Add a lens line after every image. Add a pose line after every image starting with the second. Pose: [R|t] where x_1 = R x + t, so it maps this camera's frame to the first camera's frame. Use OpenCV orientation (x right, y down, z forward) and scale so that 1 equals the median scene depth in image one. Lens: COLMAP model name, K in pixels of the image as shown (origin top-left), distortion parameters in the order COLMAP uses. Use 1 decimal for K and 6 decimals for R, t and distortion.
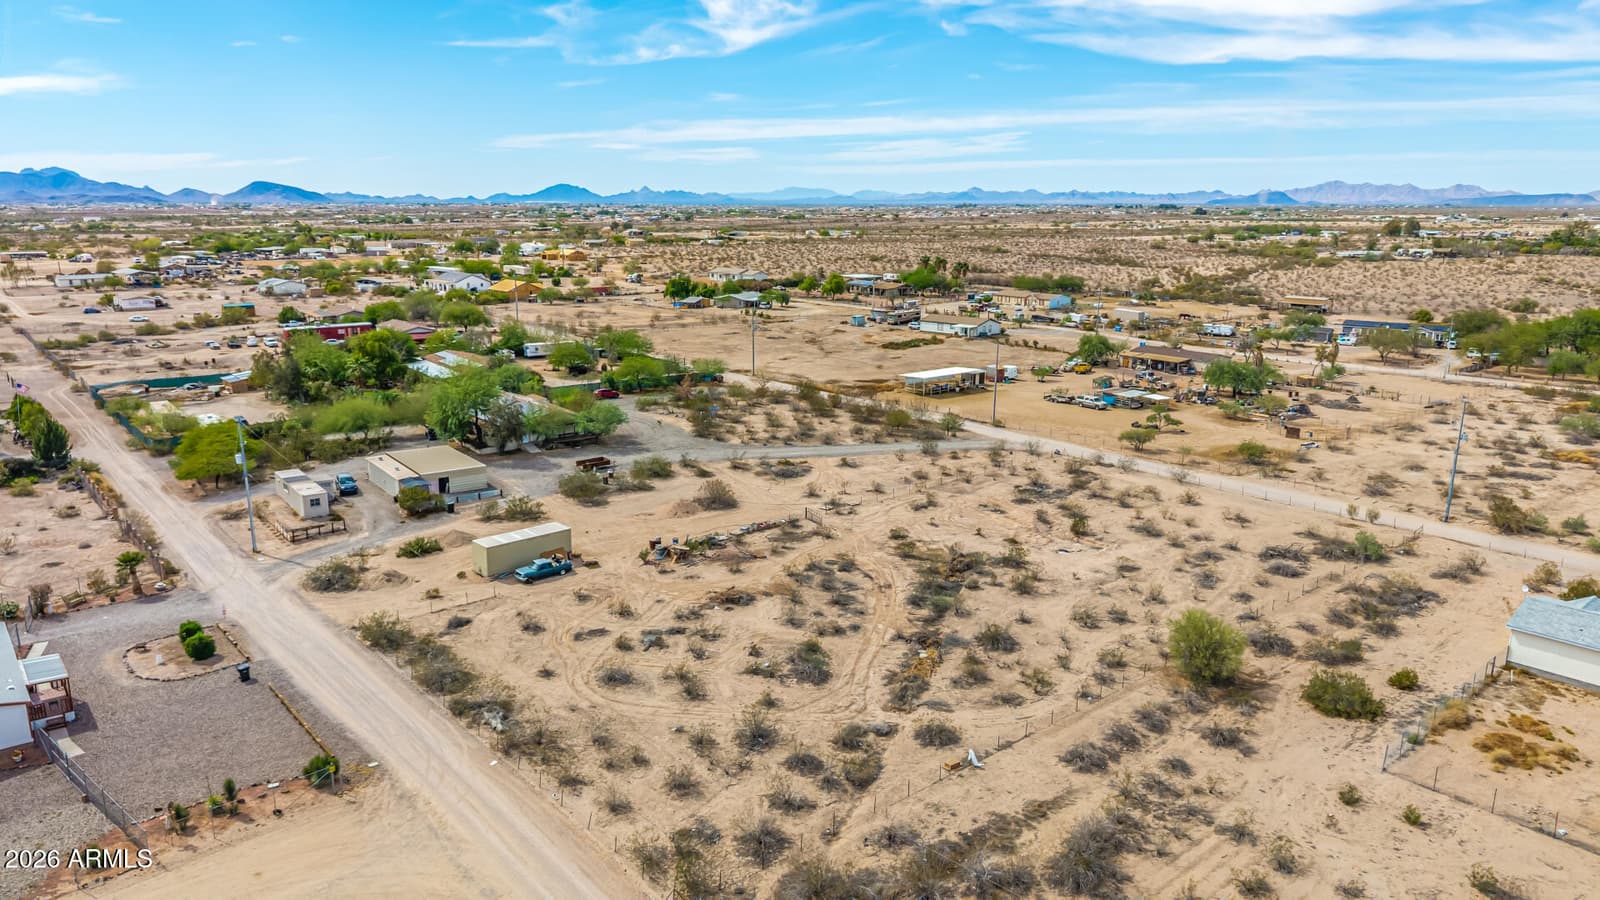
lens RADIAL K [[1060.2, 0, 800.0], [0, 1060.2, 450.0], [0, 0, 1]] dist [0.038523, -0.047167]
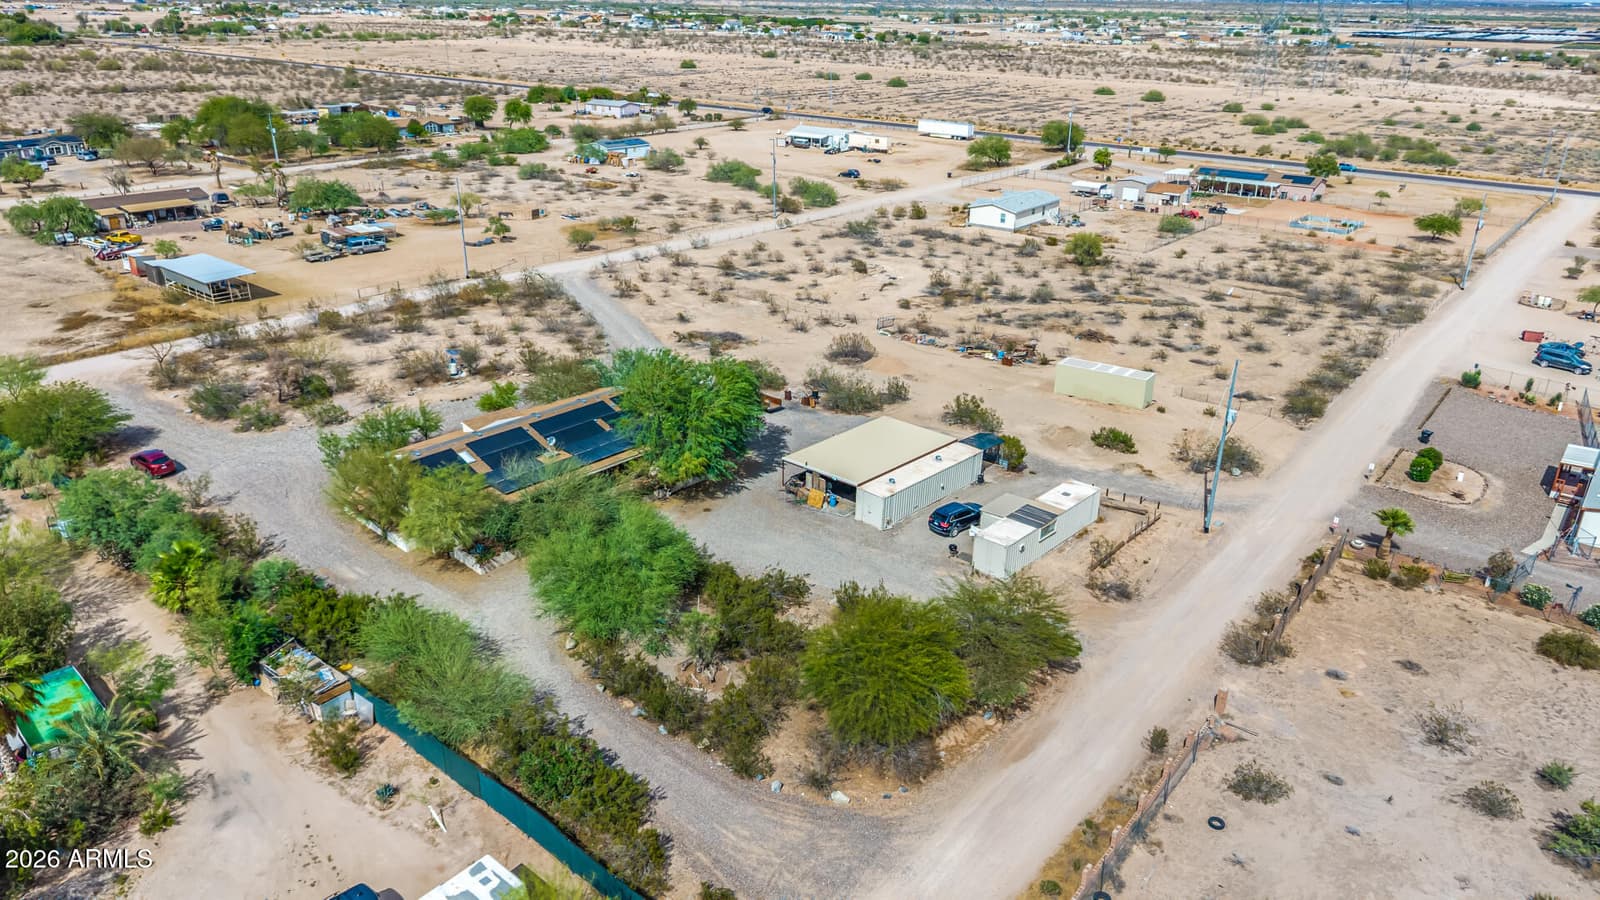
lens RADIAL K [[1074.9, 0, 800.0], [0, 1074.9, 450.0], [0, 0, 1]] dist [0.030037, -0.034805]
pose [[-0.173126, -0.392274, 0.903409, -1.061826], [0.211823, 0.880965, 0.423122, -0.319408], [-0.961851, 0.264616, -0.069426, 1.238204]]
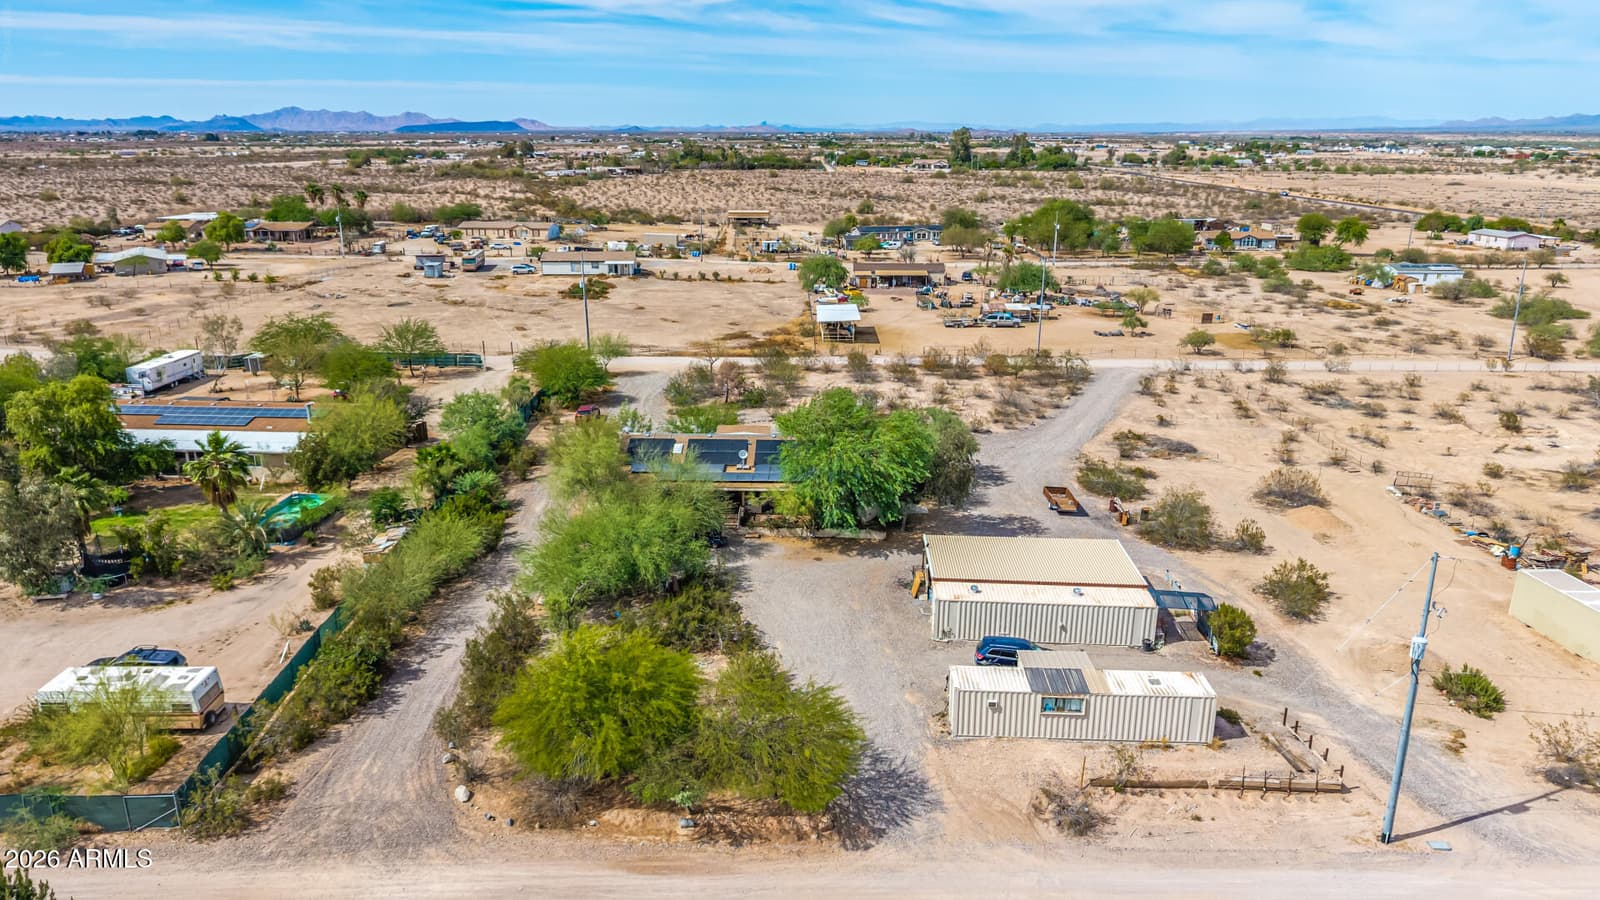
lens RADIAL K [[1074.9, 0, 800.0], [0, 1074.9, 450.0], [0, 0, 1]] dist [0.030037, -0.034805]
pose [[0.644812, -0.221908, 0.731419, -0.903034], [0.177231, 0.974256, 0.139338, -0.158312], [-0.743509, 0.039783, 0.667541, 0.825820]]
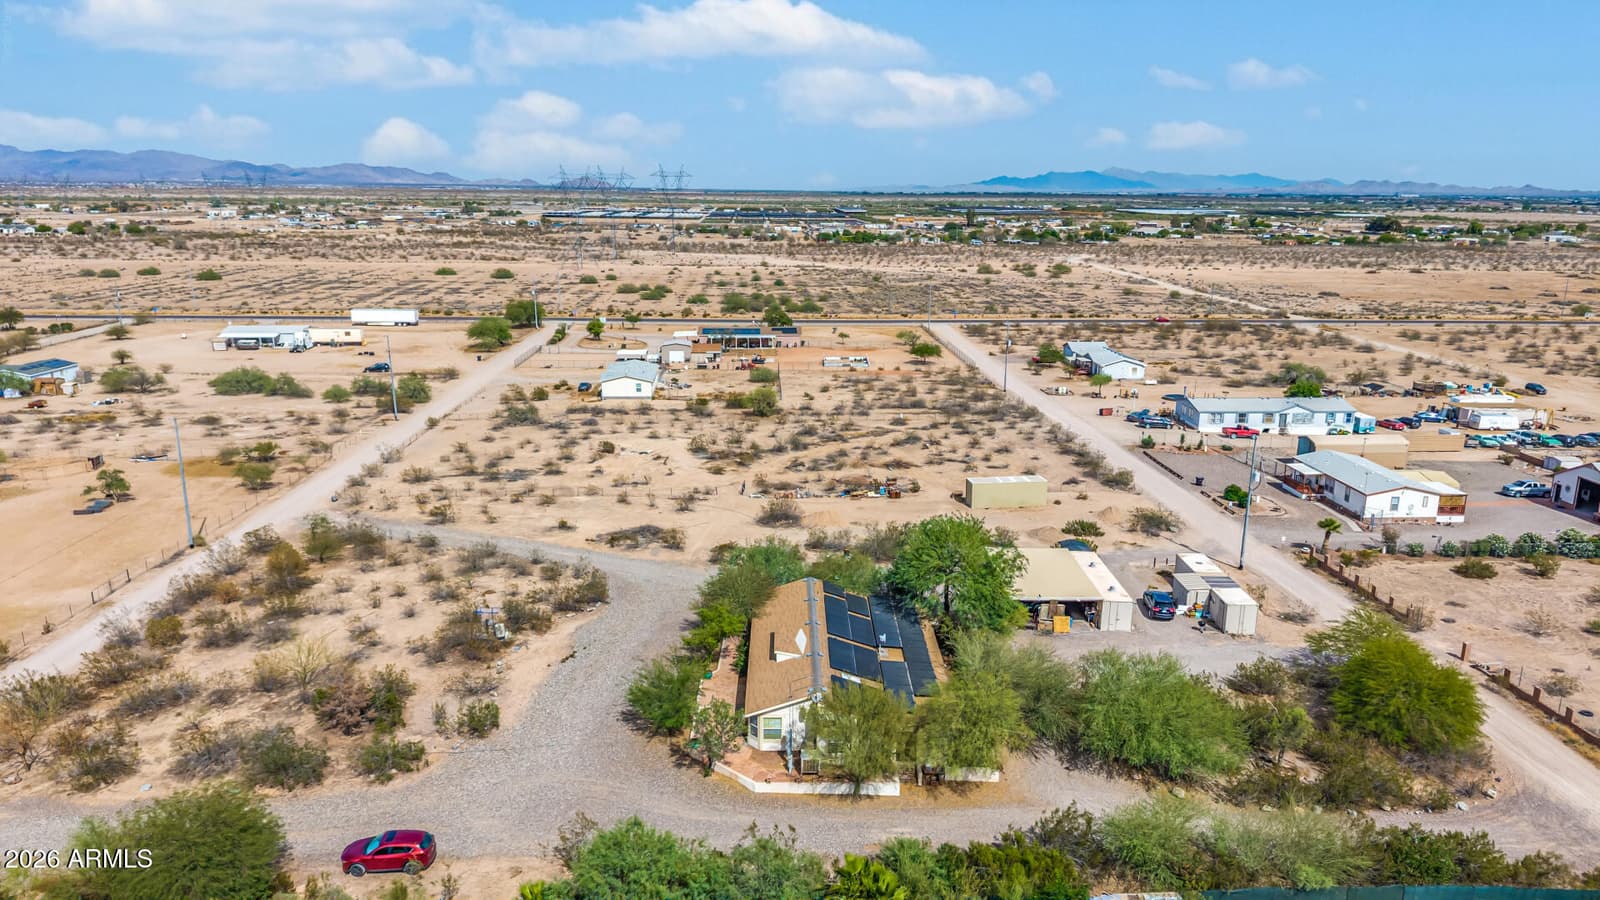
lens RADIAL K [[1058.5, 0, 800.0], [0, 1058.5, 450.0], [0, 0, 1]] dist [0.071633, -0.089780]
pose [[-0.786353, -0.158478, 0.597105, -0.720704], [0.128769, 0.903261, 0.409315, -0.437787], [-0.604209, 0.398754, -0.689874, 1.780264]]
